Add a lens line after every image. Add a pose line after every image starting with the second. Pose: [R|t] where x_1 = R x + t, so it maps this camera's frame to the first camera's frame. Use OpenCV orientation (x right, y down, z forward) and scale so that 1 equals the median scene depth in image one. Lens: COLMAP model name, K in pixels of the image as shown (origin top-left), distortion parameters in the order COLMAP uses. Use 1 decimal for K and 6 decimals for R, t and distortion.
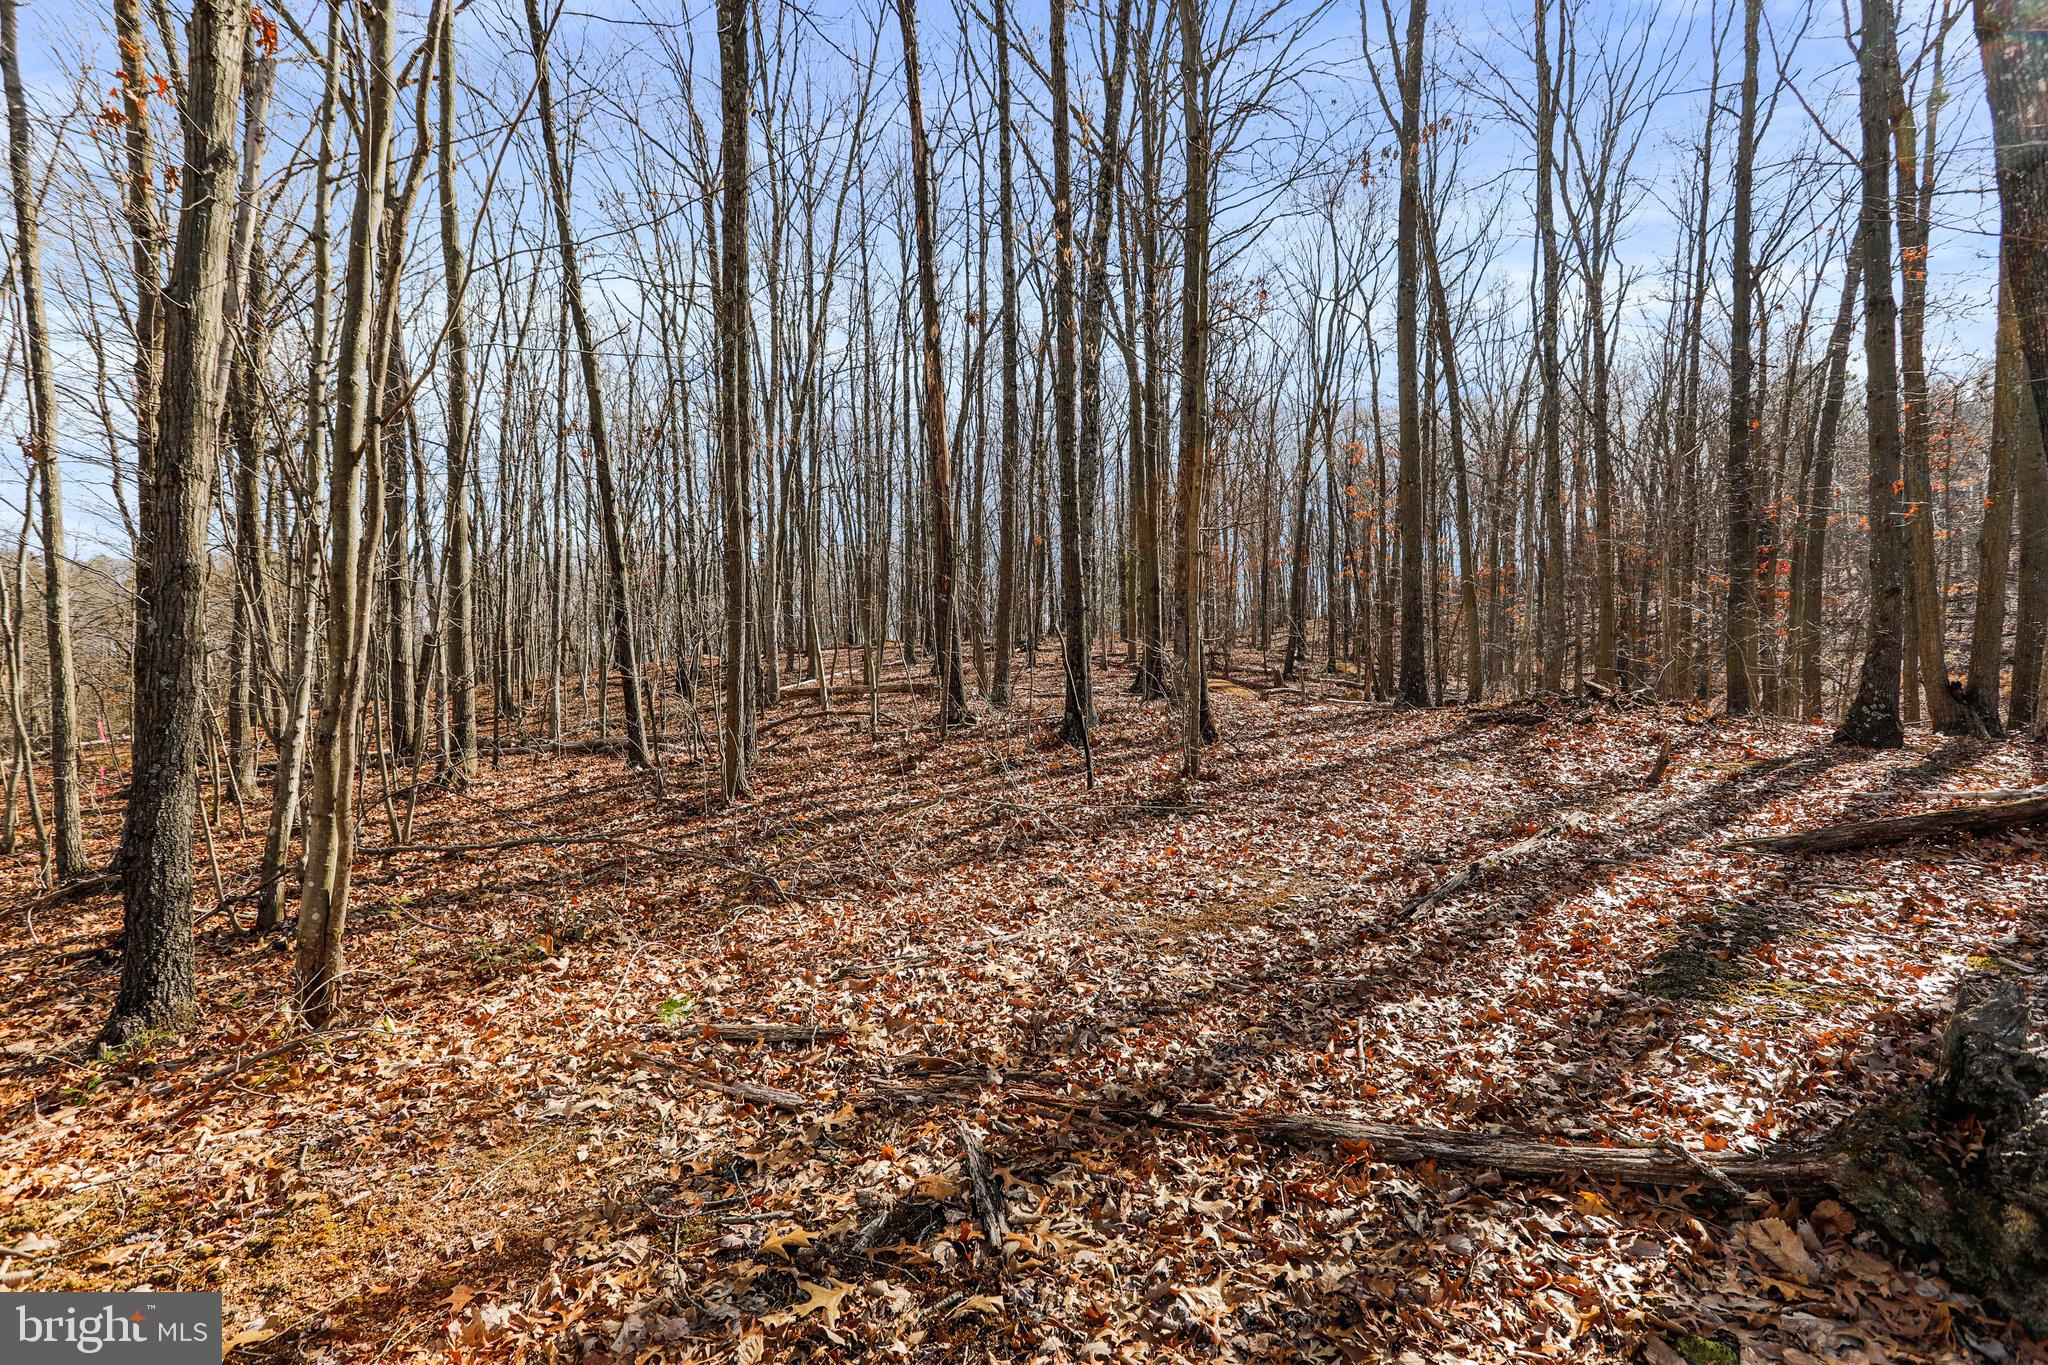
lens RADIAL K [[1001.4, 0, 1019.2], [0, 1001.4, 673.5], [0, 0, 1]] dist [-0.054146, 0.034560]
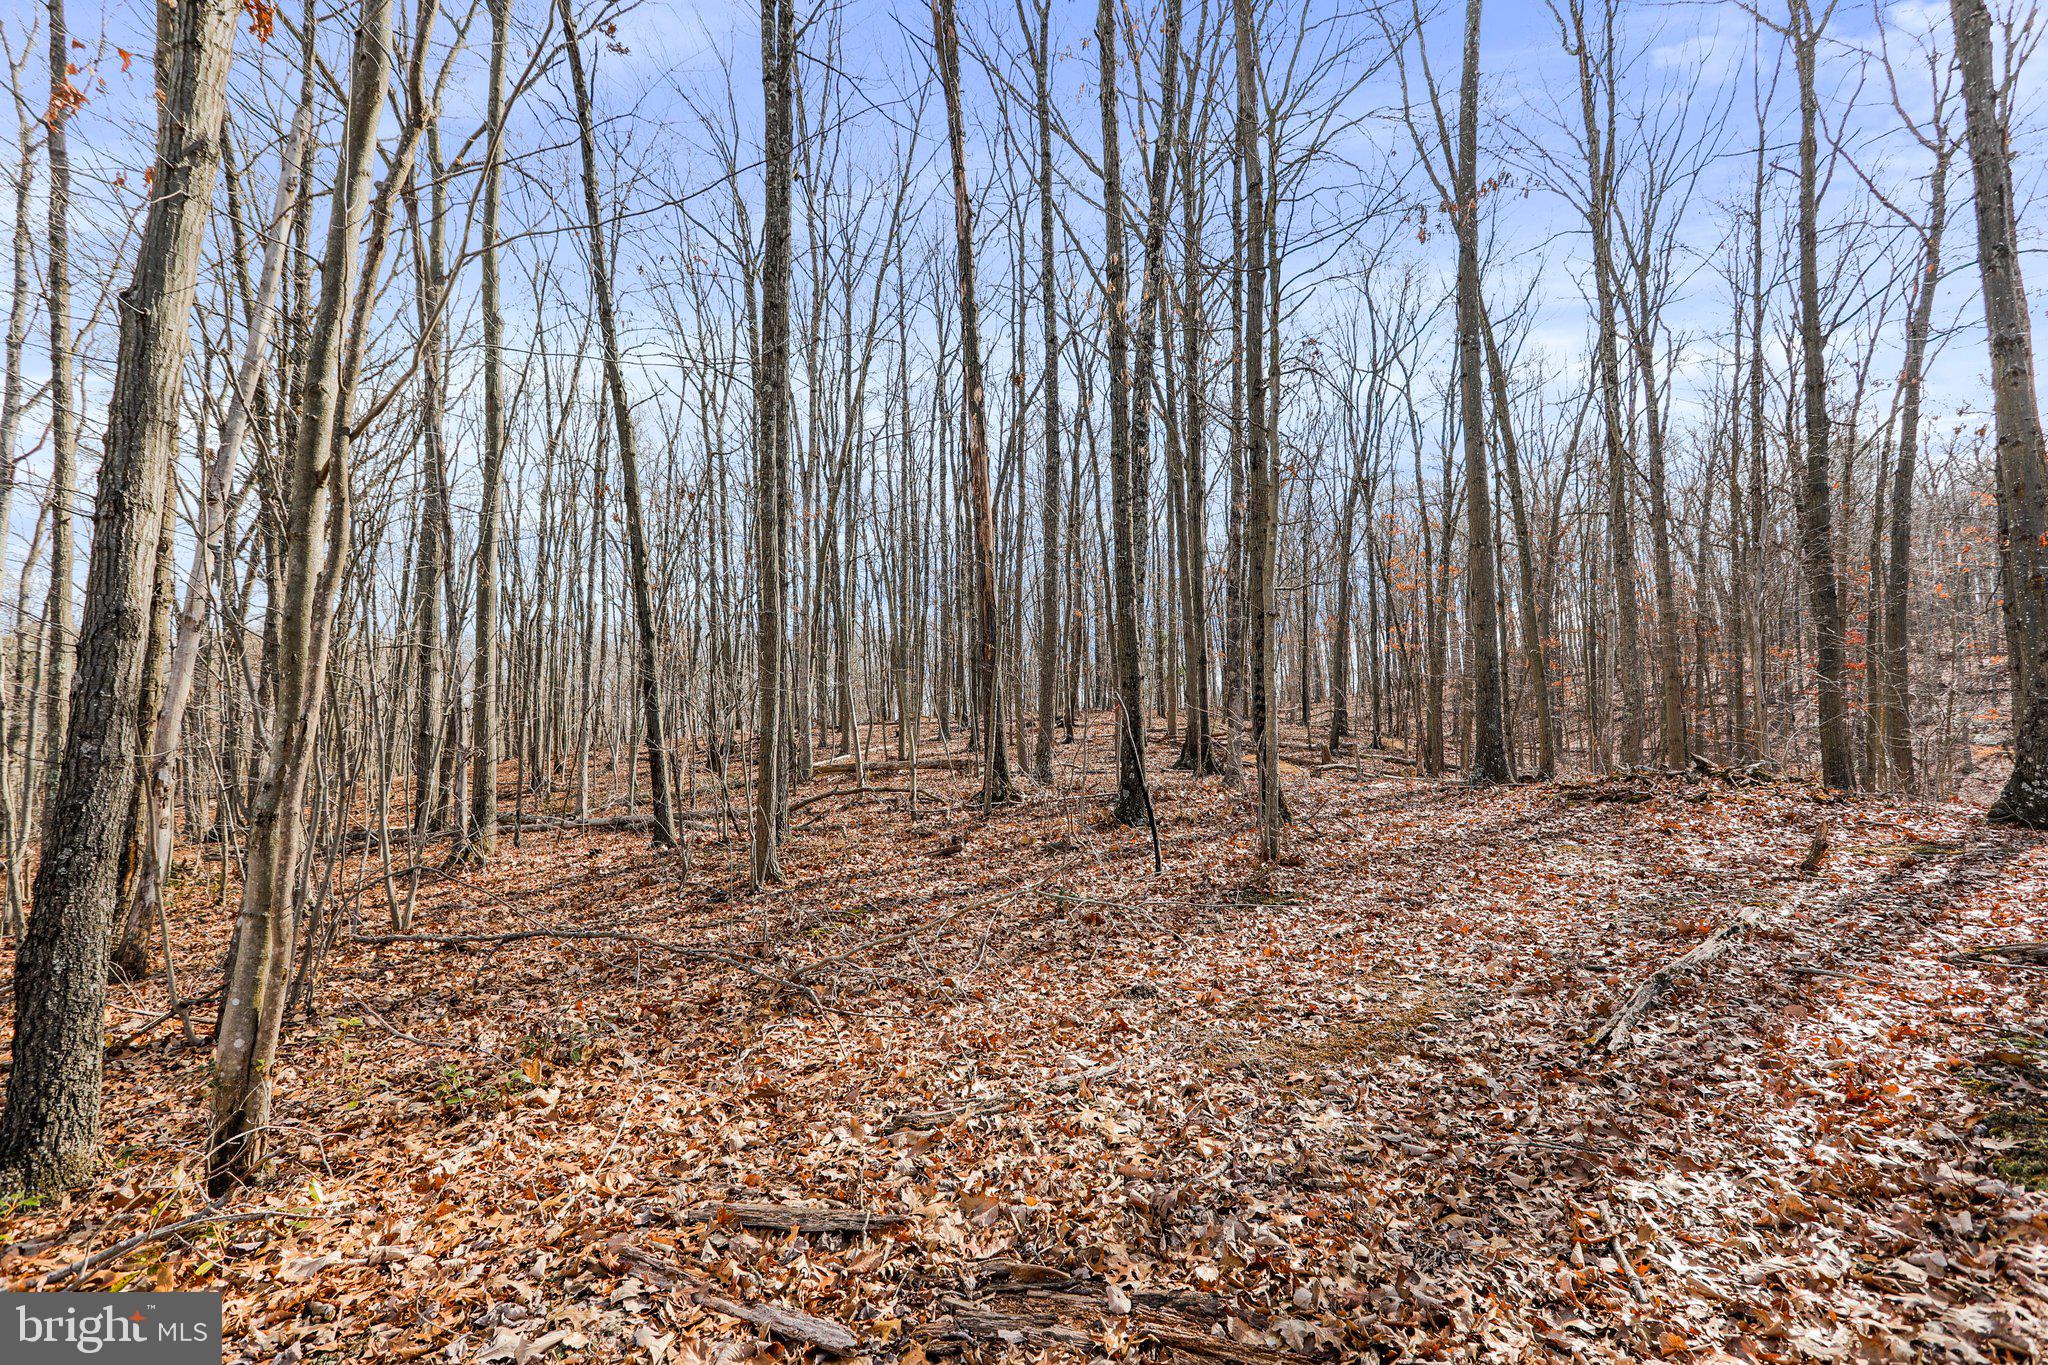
lens RADIAL K [[1001.4, 0, 1019.2], [0, 1001.4, 673.5], [0, 0, 1]] dist [-0.054146, 0.034560]
pose [[0.999519, -0.001306, -0.030974, -0.039556], [-0.001061, 0.997085, -0.076290, 0.005625], [0.030983, 0.076286, 0.996604, 0.136657]]
